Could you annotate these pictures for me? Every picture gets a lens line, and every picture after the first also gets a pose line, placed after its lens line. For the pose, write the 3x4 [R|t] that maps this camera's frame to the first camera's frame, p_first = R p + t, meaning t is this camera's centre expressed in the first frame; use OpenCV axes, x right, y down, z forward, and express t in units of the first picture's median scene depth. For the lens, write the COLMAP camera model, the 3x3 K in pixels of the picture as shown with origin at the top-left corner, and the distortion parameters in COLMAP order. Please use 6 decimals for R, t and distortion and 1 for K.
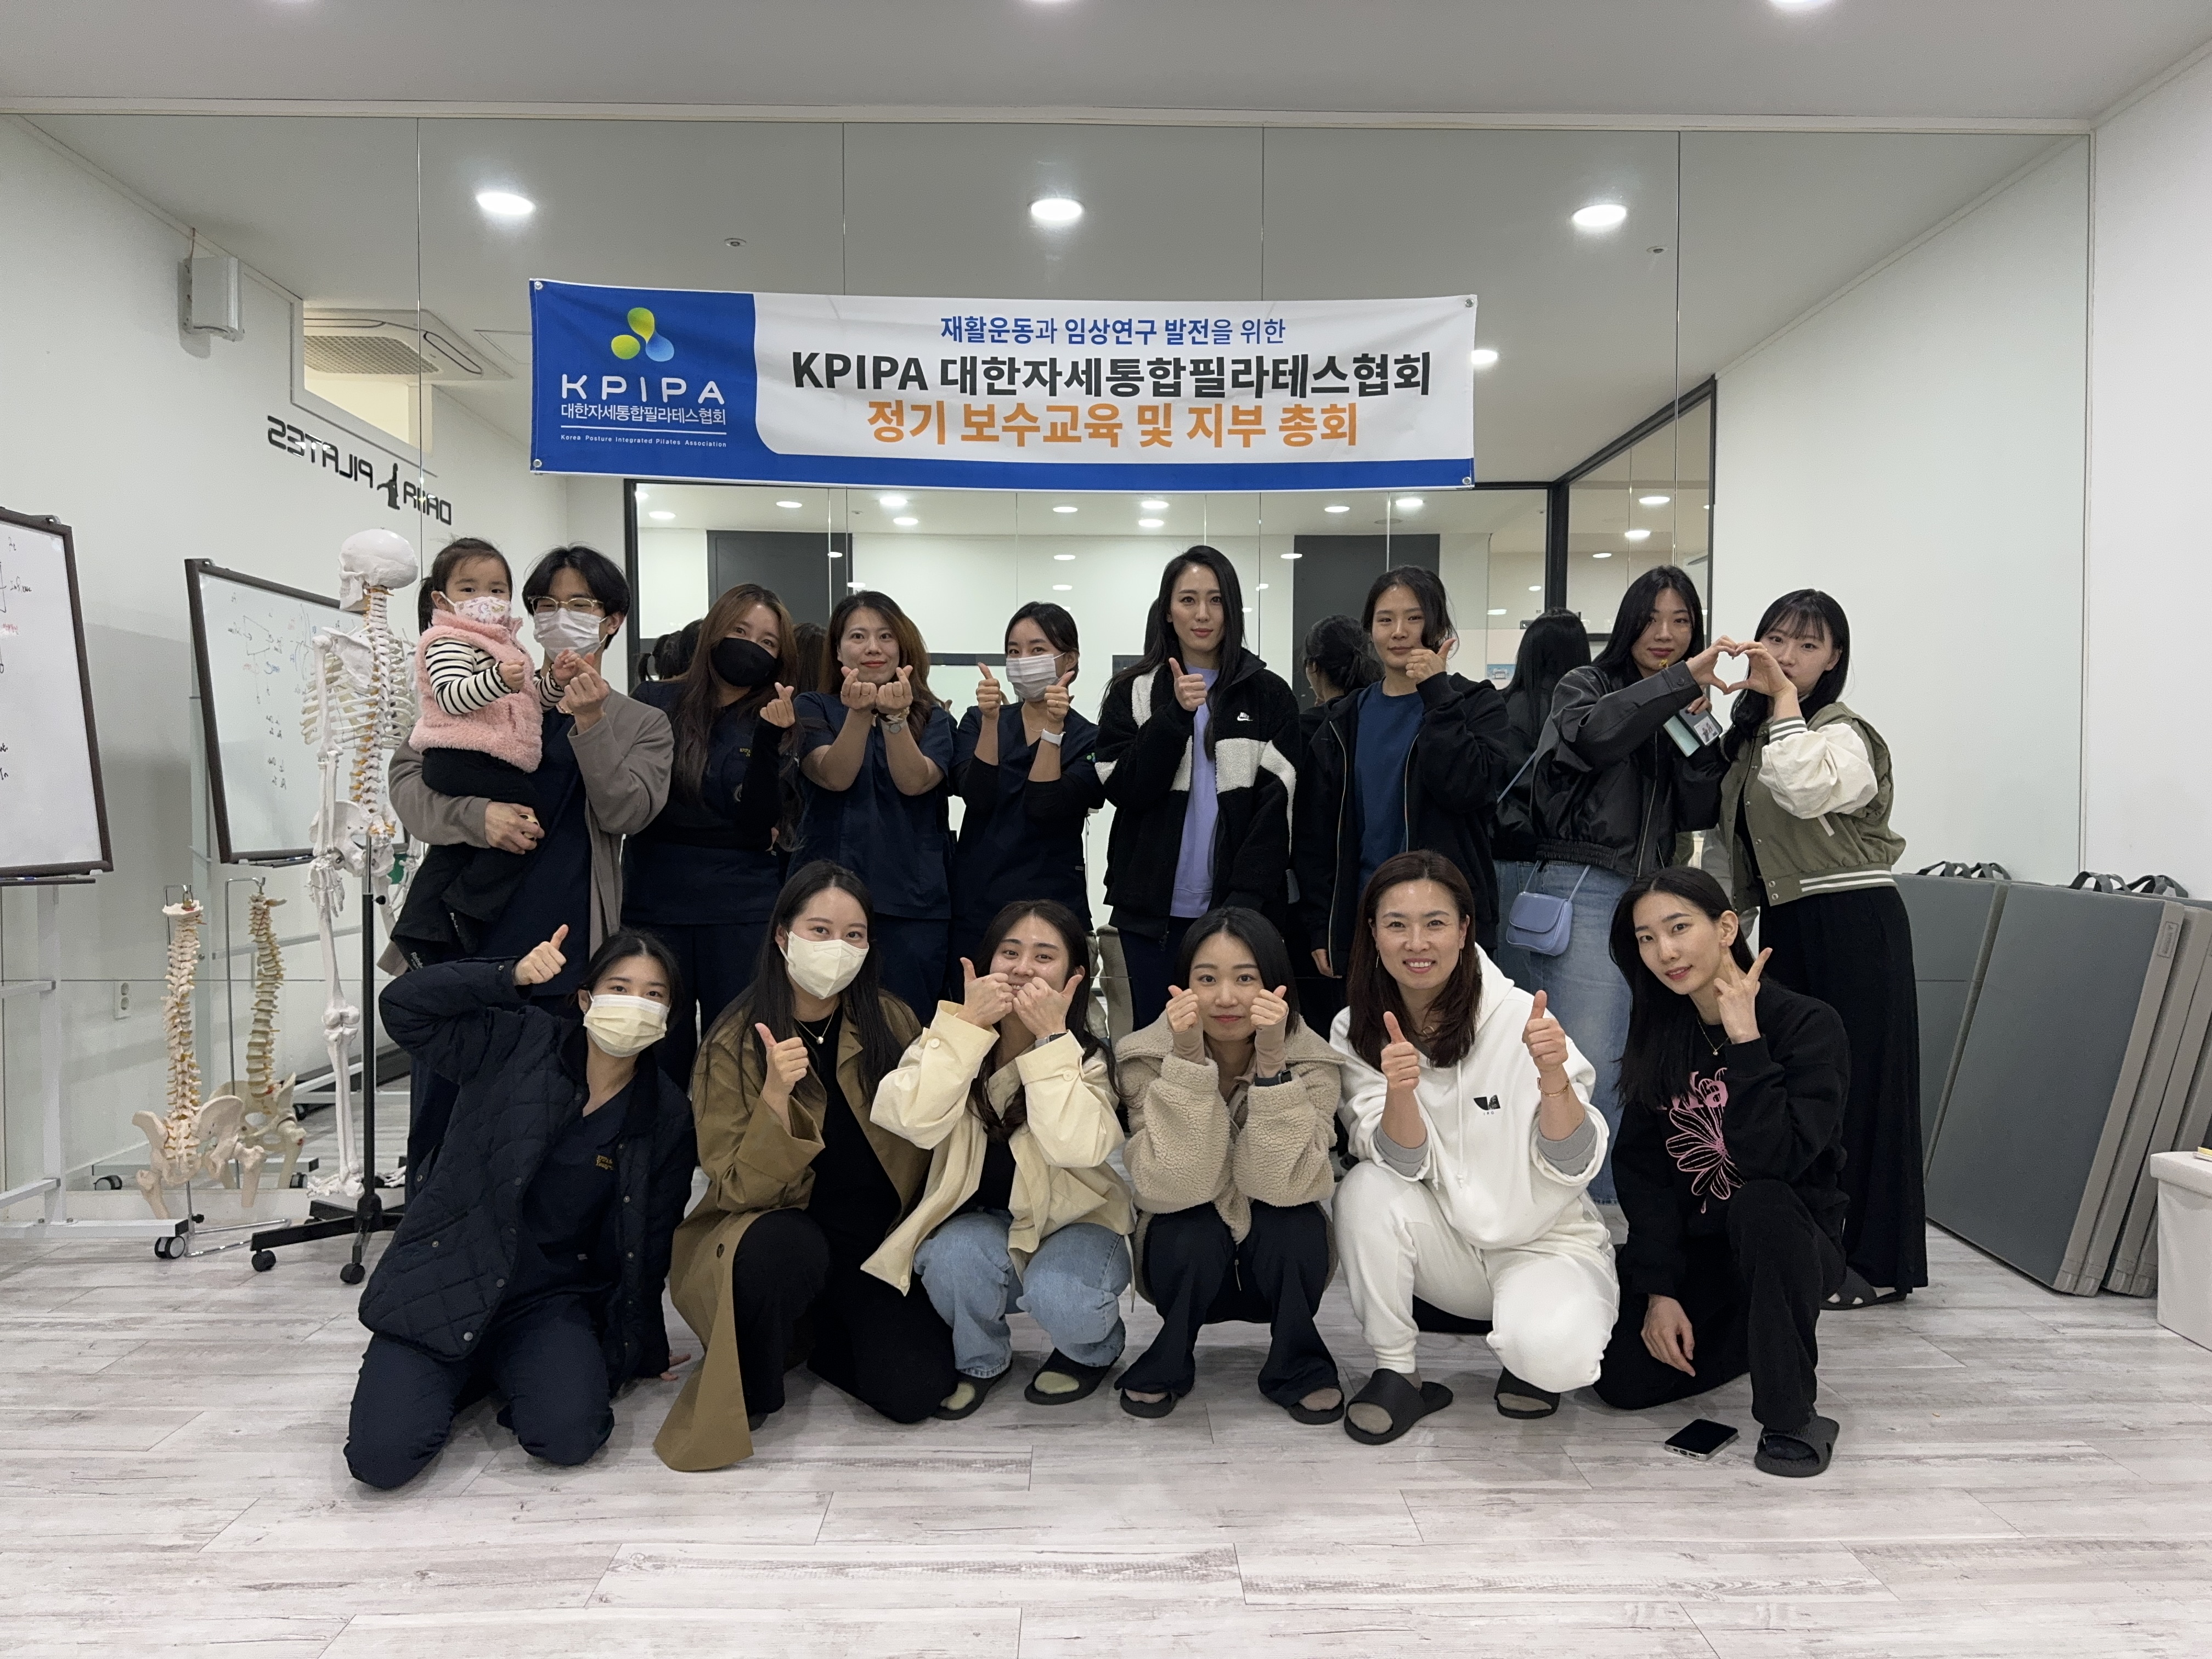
lens RADIAL K [[1547.3, 0, 1110.5], [0, 1547.3, 843.3], [0, 0, 1]] dist [-0.001308, -0.009015]
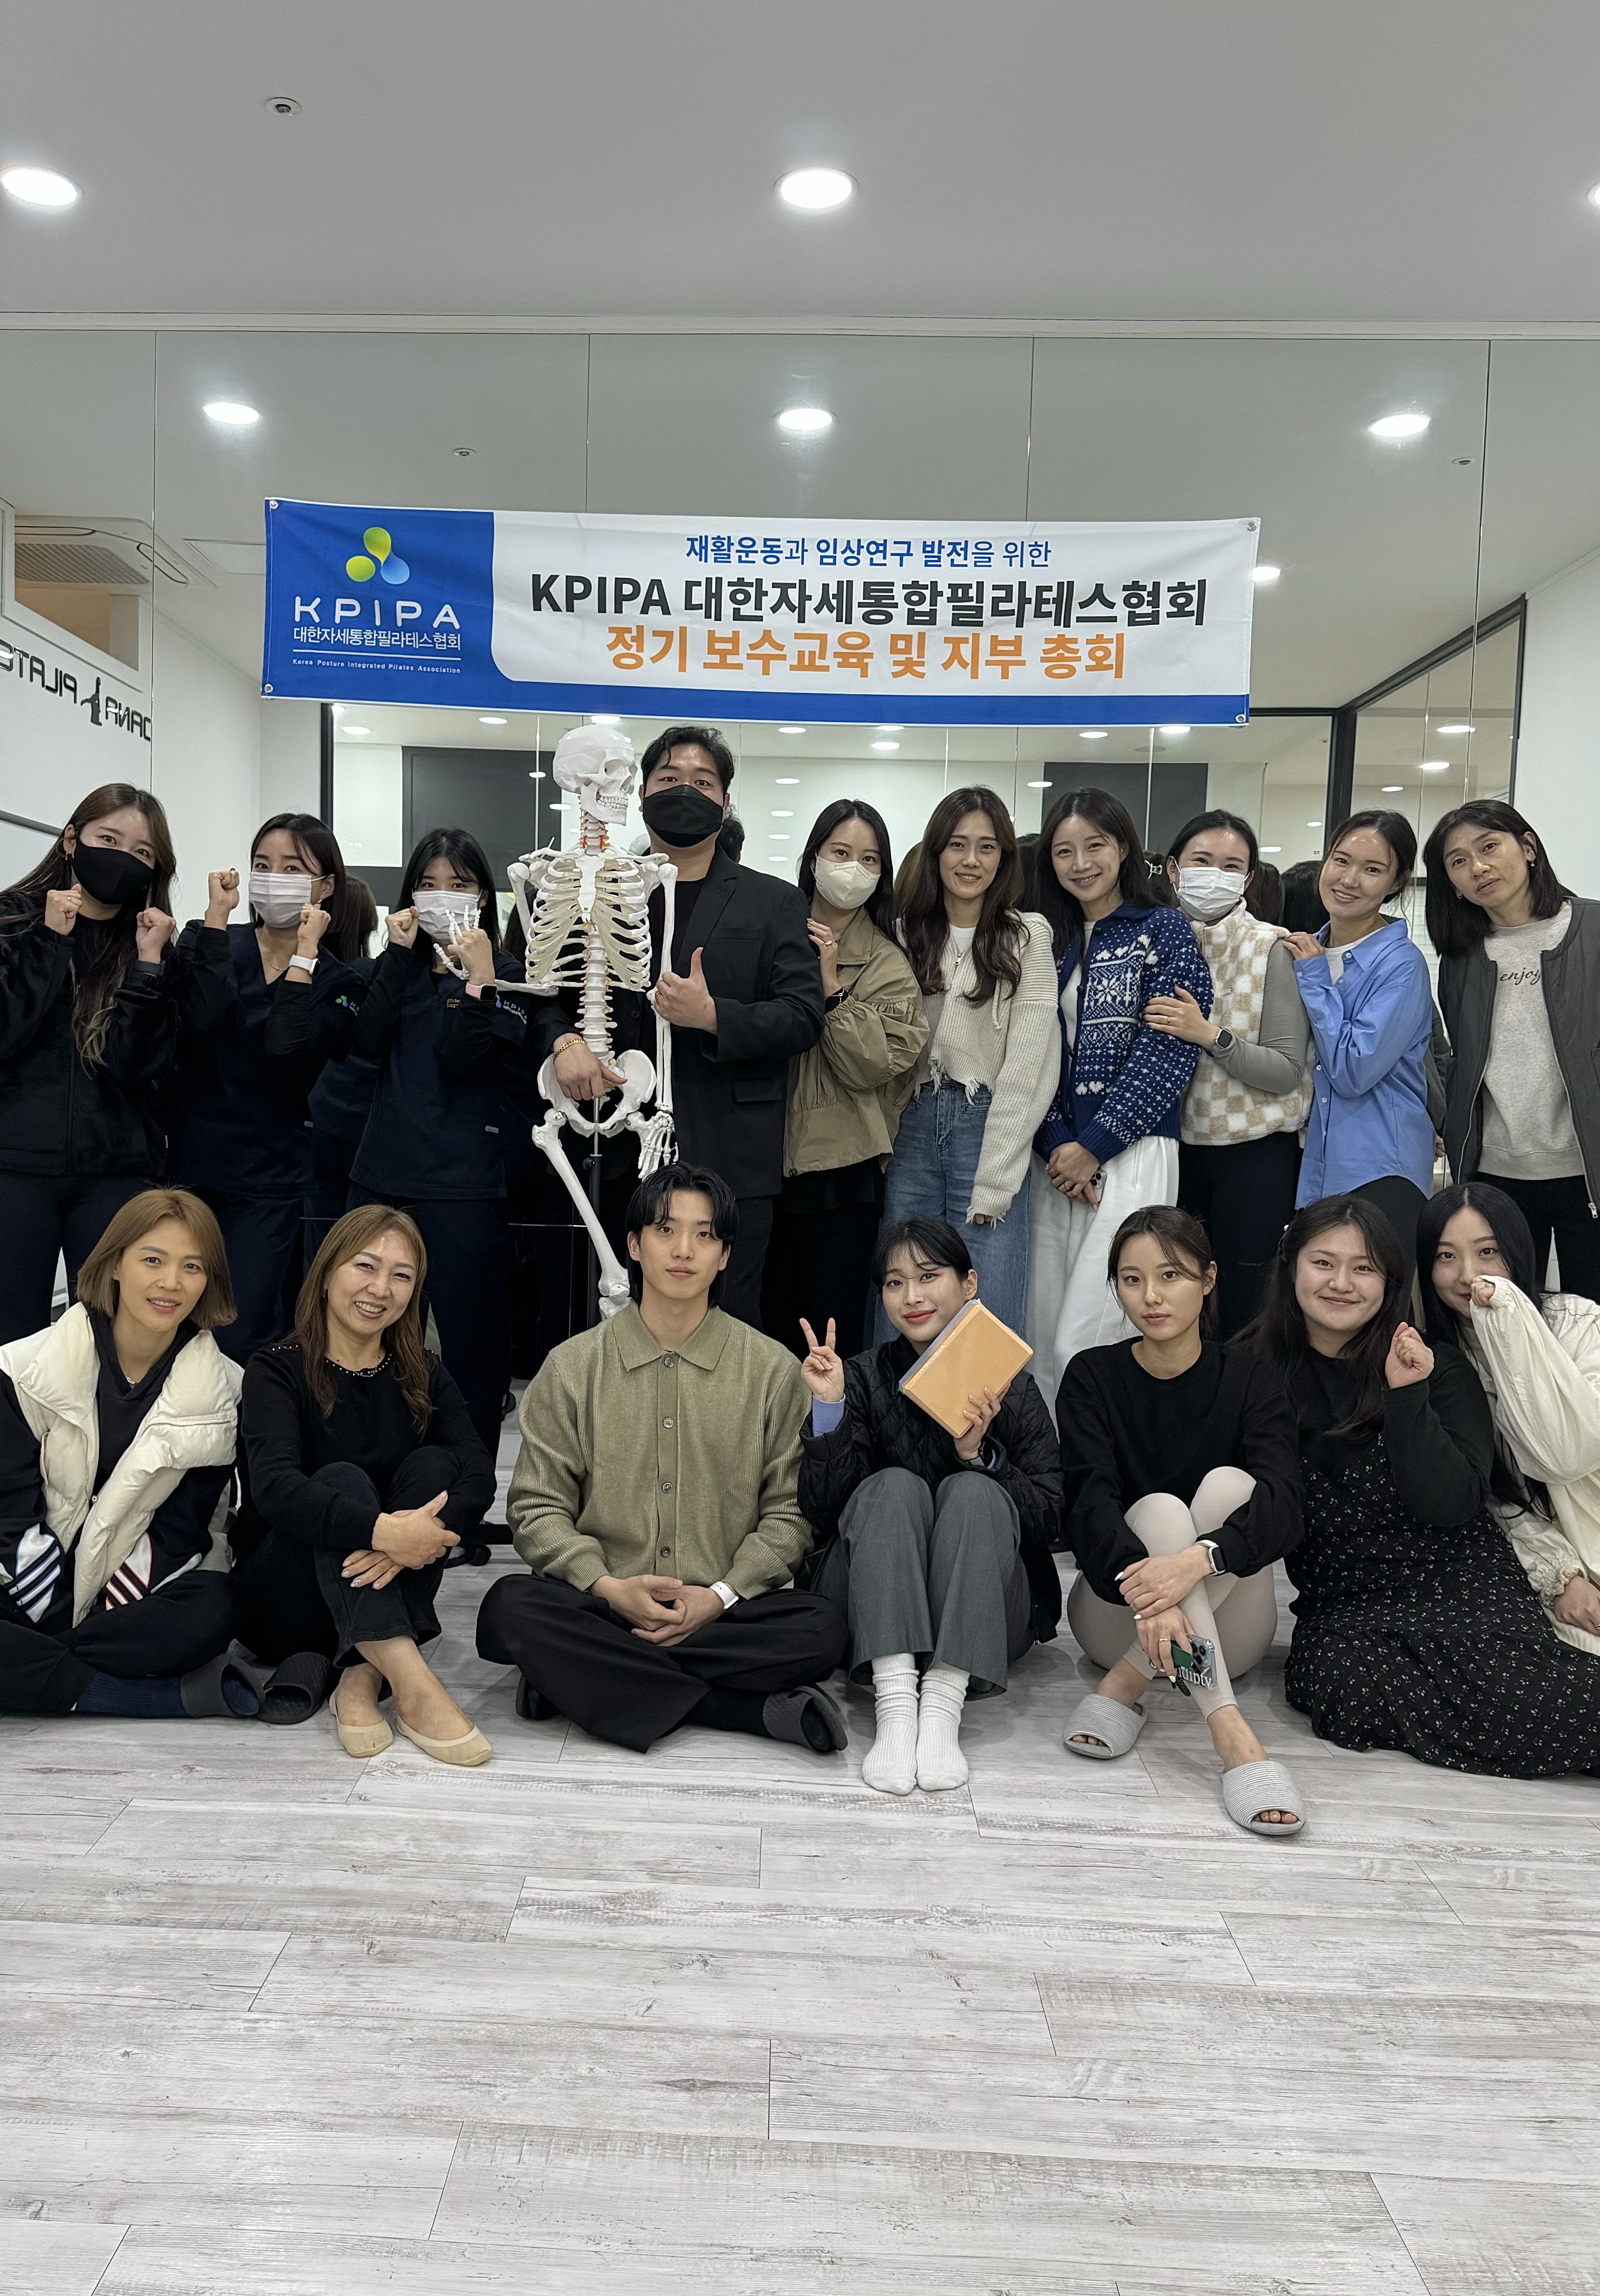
lens RADIAL K [[1744.8, 0, 683.8], [0, 1744.8, 1146.0], [0, 0, 1]] dist [-0.001040, -0.011325]
pose [[0.996804, 0.029390, -0.074282, -0.030927], [-0.027267, 0.999195, 0.029431, 0.005516], [0.075087, -0.027311, 0.996803, -0.133035]]
